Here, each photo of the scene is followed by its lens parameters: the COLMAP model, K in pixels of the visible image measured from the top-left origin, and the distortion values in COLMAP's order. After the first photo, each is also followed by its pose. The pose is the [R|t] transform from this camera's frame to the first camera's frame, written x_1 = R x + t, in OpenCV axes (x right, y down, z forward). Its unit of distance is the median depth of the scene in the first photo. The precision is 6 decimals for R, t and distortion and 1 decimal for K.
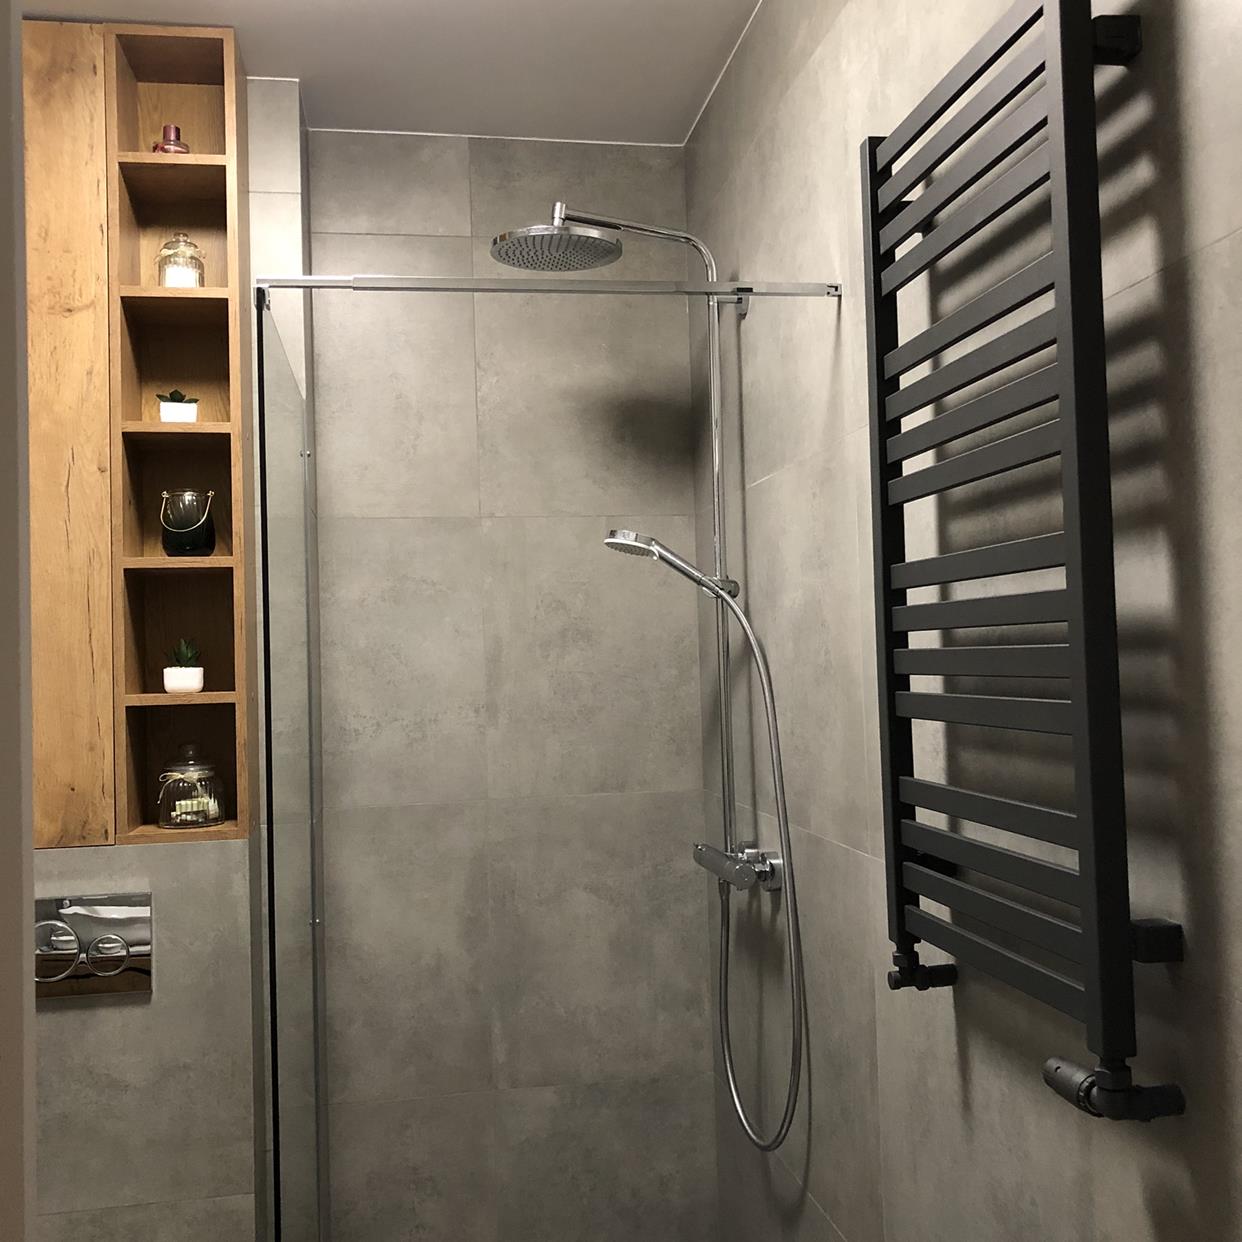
lens RADIAL K [[1376.9, 0, 619.6], [0, 1376.9, 621.0], [0, 0, 1]] dist [0.037726, 0.000000]
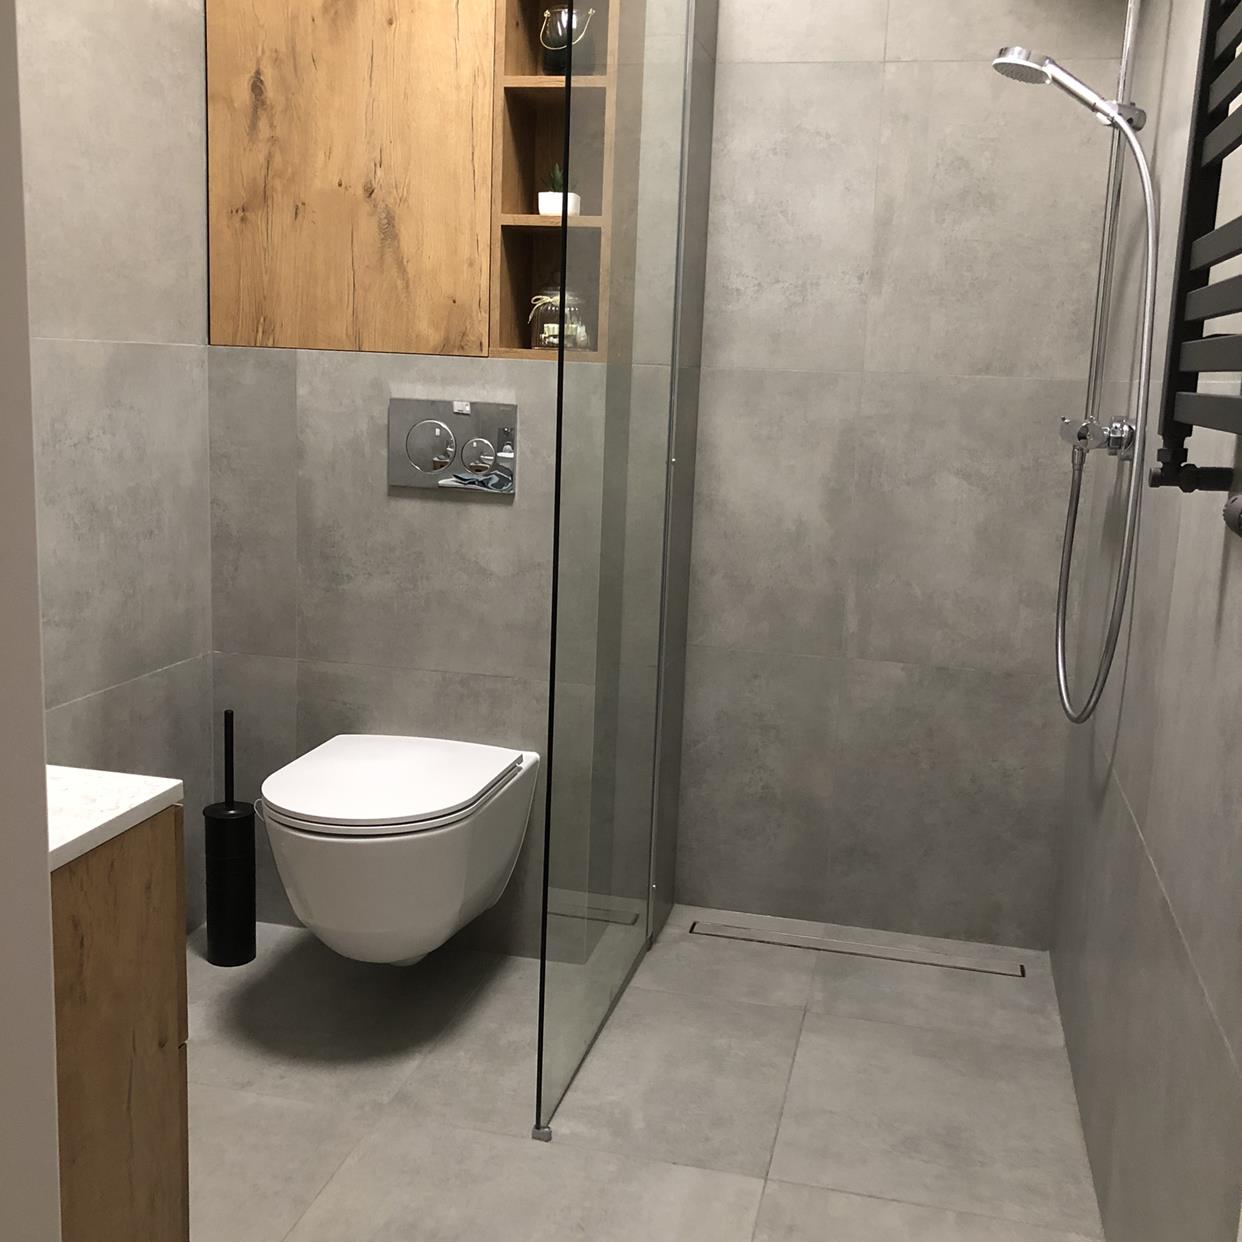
lens RADIAL K [[1376.9, 0, 618.7], [0, 1376.9, 623.7], [0, 0, 1]] dist [0.037726, 0.000000]
pose [[0.922064, 0.133368, -0.363334, 0.125877], [-0.054589, 0.974184, 0.219057, 0.100353], [0.383170, -0.182150, 0.905540, 0.013577]]
